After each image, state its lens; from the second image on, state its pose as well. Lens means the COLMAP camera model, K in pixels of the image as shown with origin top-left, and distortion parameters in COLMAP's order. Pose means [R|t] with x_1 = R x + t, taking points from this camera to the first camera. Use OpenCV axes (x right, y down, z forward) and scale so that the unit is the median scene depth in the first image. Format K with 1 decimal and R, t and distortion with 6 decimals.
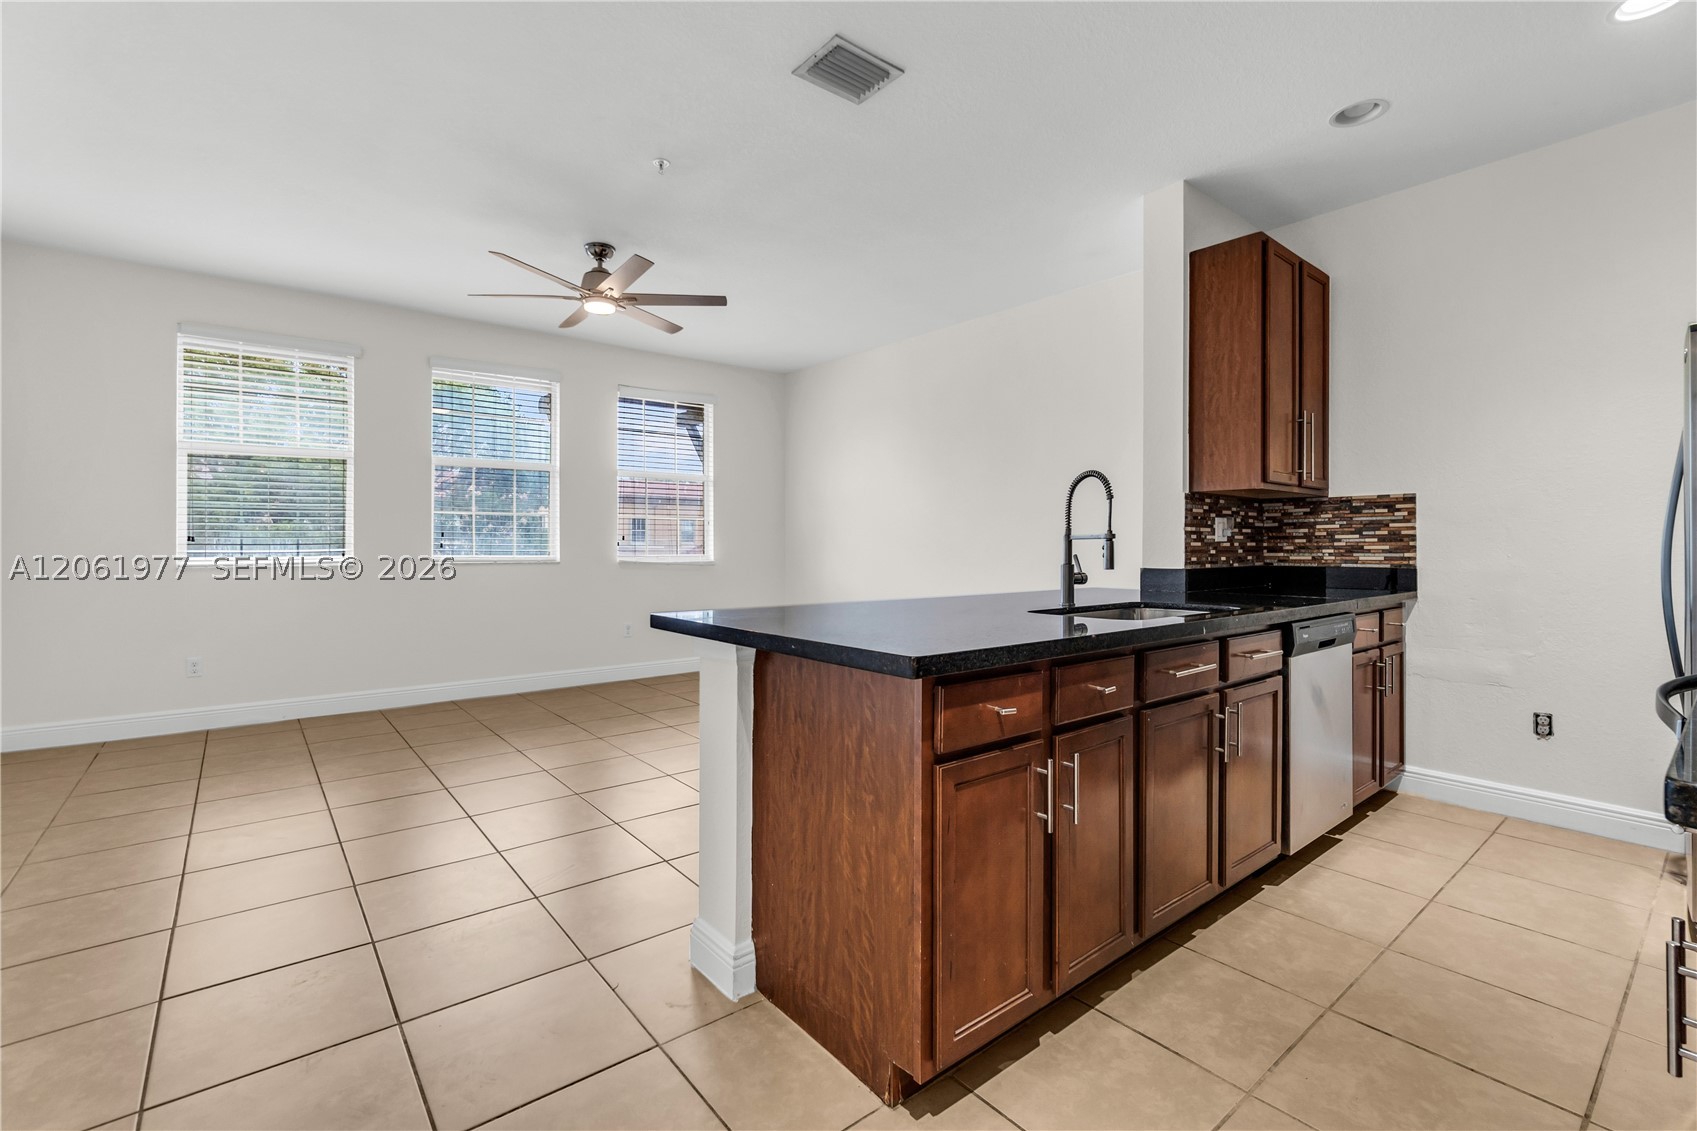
lens RADIAL K [[742.0, 0, 836.0], [0, 742.0, 551.8], [0, 0, 1]] dist [-0.000842, -0.000462]
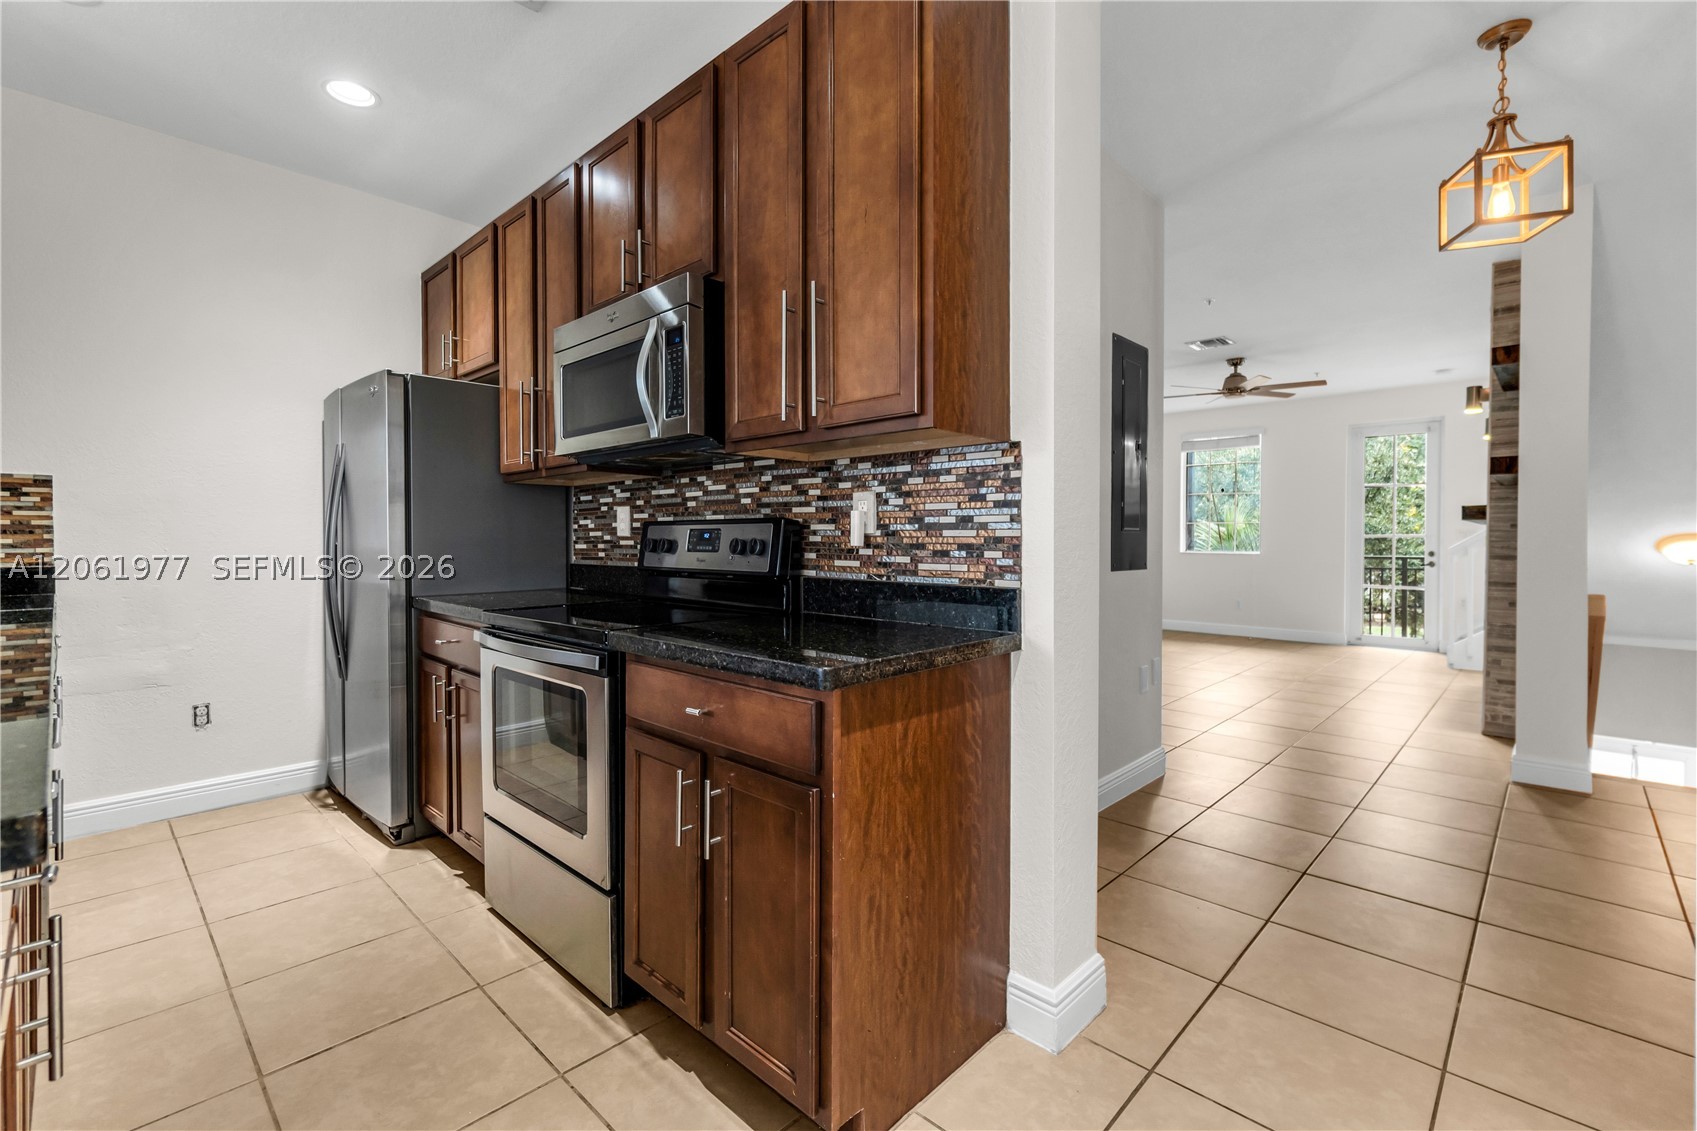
lens RADIAL K [[742.0, 0, 836.0], [0, 742.0, 551.8], [0, 0, 1]] dist [-0.000842, -0.000462]
pose [[-0.126249, -0.017201, 0.991849, -0.184242], [0.005801, 0.999820, 0.018078, -0.004908], [-0.991982, 0.008036, -0.126127, 0.303361]]
